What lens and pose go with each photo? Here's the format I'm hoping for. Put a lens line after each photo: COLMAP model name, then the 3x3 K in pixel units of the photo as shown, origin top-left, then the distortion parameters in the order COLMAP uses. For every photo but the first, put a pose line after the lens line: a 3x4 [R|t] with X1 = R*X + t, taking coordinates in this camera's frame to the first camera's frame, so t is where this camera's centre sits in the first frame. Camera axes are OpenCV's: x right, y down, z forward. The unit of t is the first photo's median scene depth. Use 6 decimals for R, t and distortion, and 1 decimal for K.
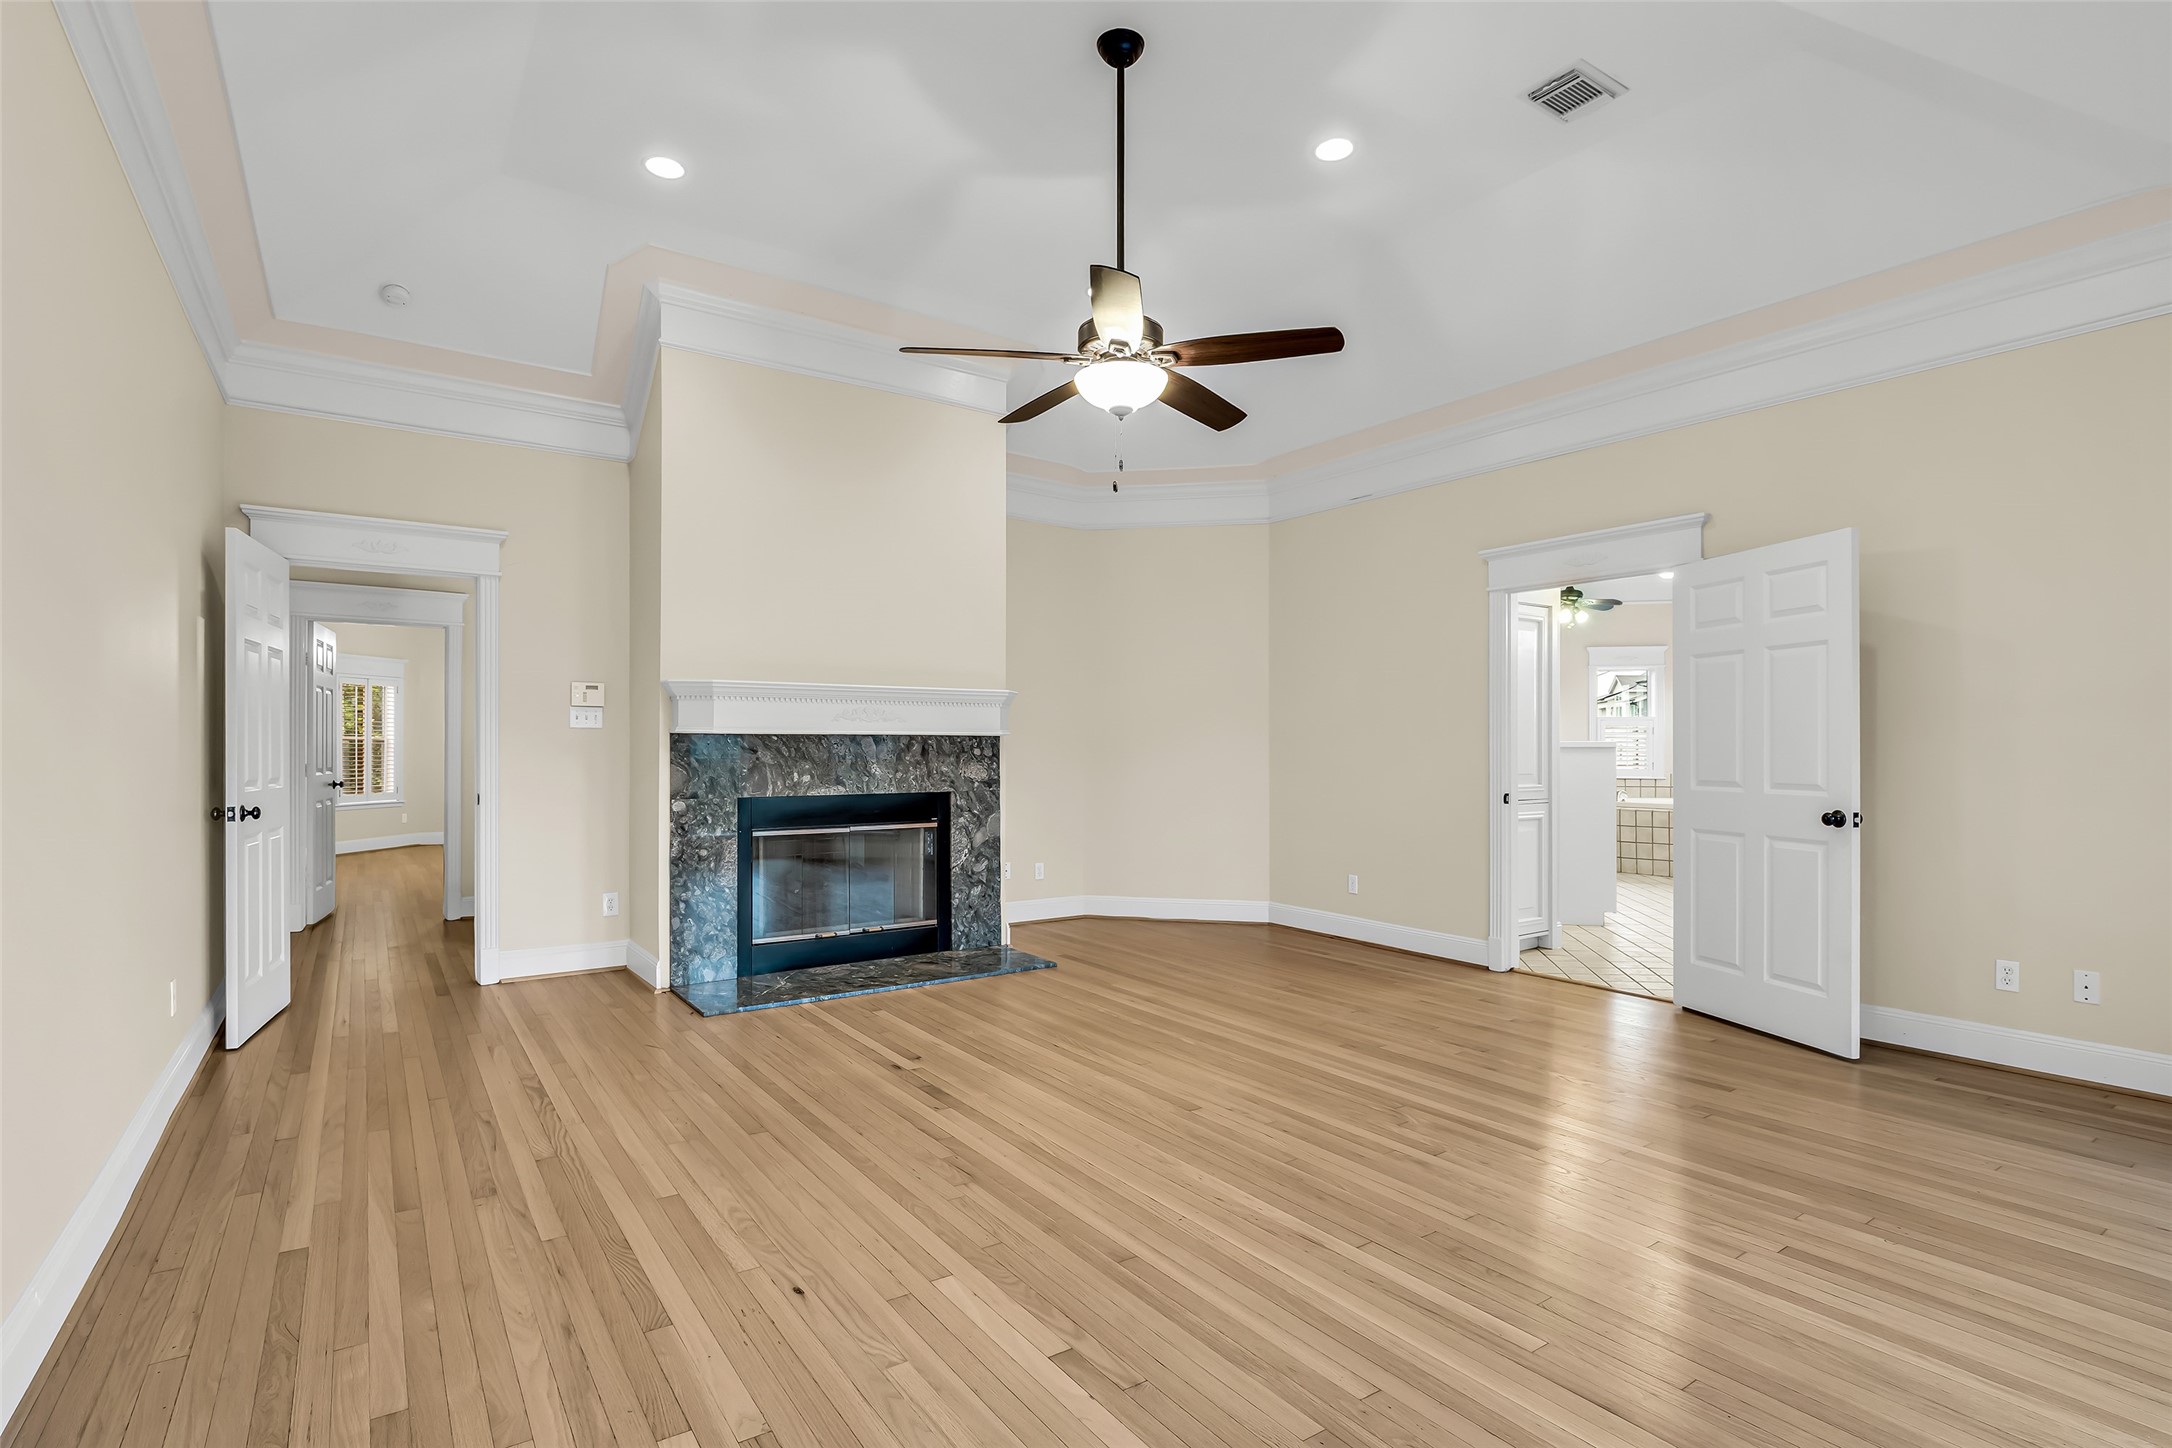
lens RADIAL K [[1032.8, 0, 1080.5], [0, 1032.8, 753.0], [0, 0, 1]] dist [-0.017044, -0.000018]
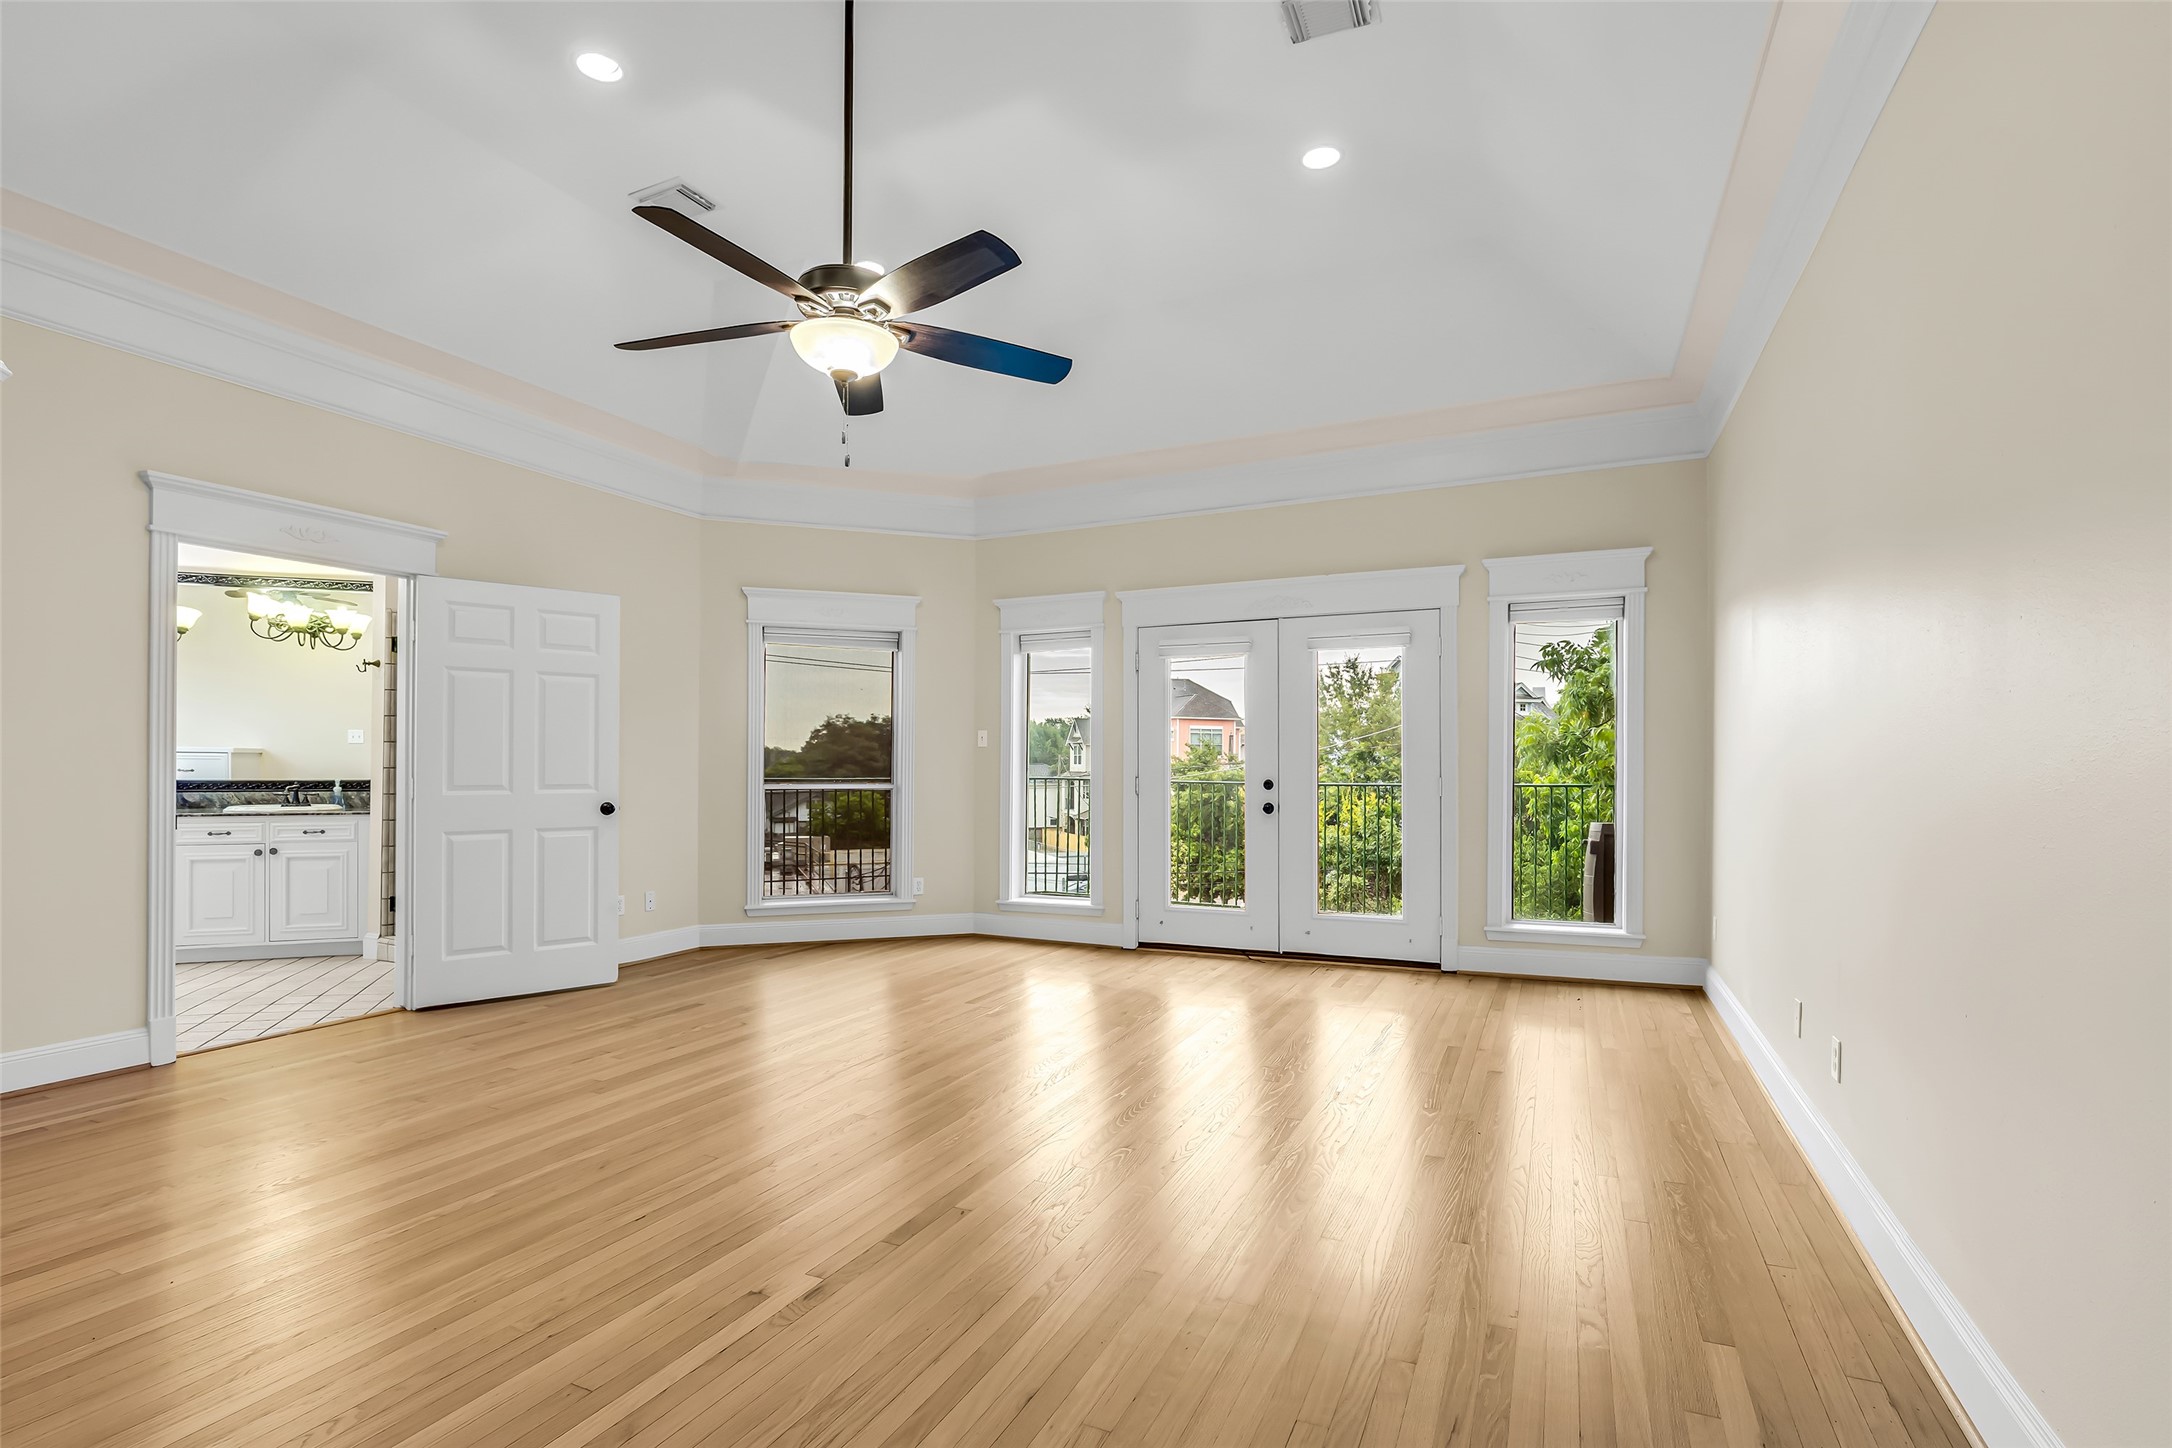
lens RADIAL K [[1032.8, 0, 1080.5], [0, 1032.8, 753.0], [0, 0, 1]] dist [-0.017044, -0.000018]
pose [[-0.502284, 0.003419, 0.864696, -0.726452], [-0.002322, 0.999983, -0.005303, -0.003136], [-0.864700, -0.004671, -0.502268, 1.103138]]
